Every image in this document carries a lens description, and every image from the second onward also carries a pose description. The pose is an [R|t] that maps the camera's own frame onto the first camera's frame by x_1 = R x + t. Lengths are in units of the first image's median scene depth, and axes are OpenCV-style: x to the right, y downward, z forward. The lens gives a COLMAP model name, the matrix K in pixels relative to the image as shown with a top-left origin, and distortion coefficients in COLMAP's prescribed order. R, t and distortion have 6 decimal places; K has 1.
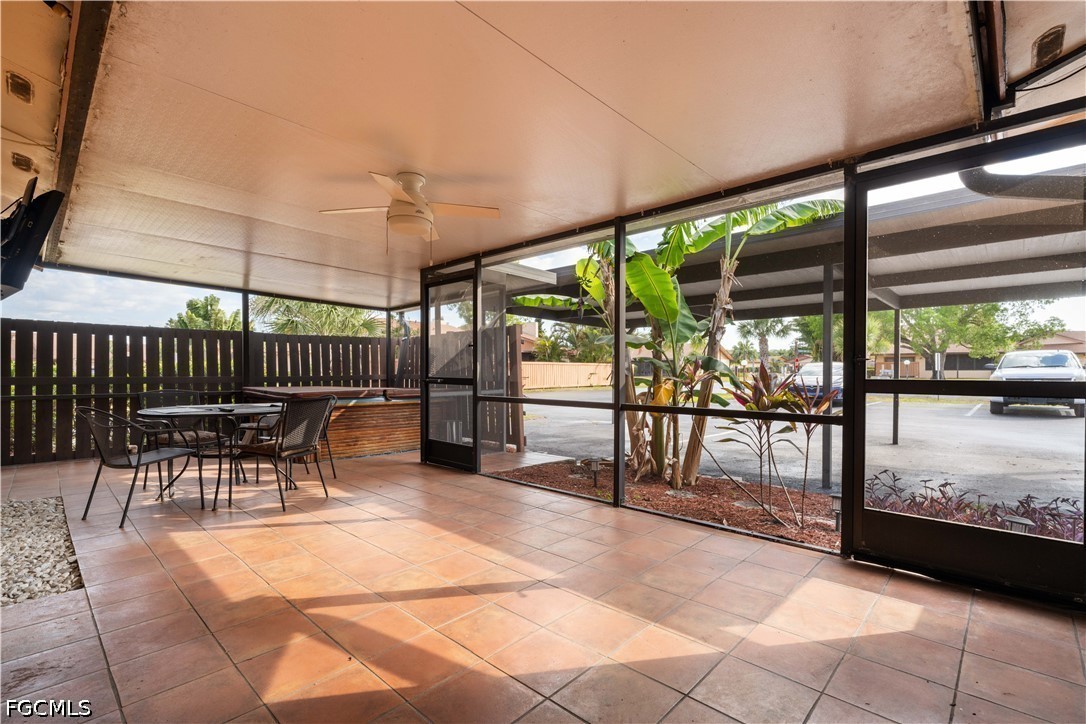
lens RADIAL K [[491.3, 0, 546.7], [0, 491.3, 373.0], [0, 0, 1]] dist [-0.008260, 0.003105]
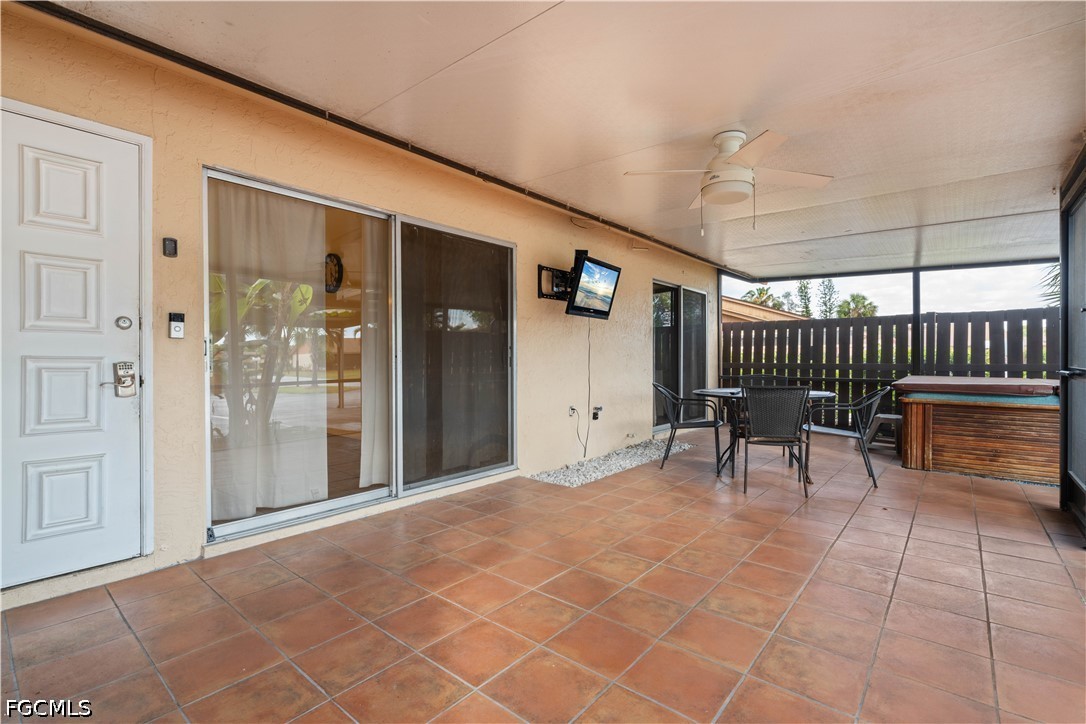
lens RADIAL K [[491.3, 0, 546.9], [0, 491.3, 359.7], [0, 0, 1]] dist [-0.008260, 0.003105]
pose [[0.056799, 0.000327, -0.998386, 0.246554], [0.000227, 1.000000, 0.000341, -0.001116], [0.998386, -0.000246, 0.056799, 0.268047]]
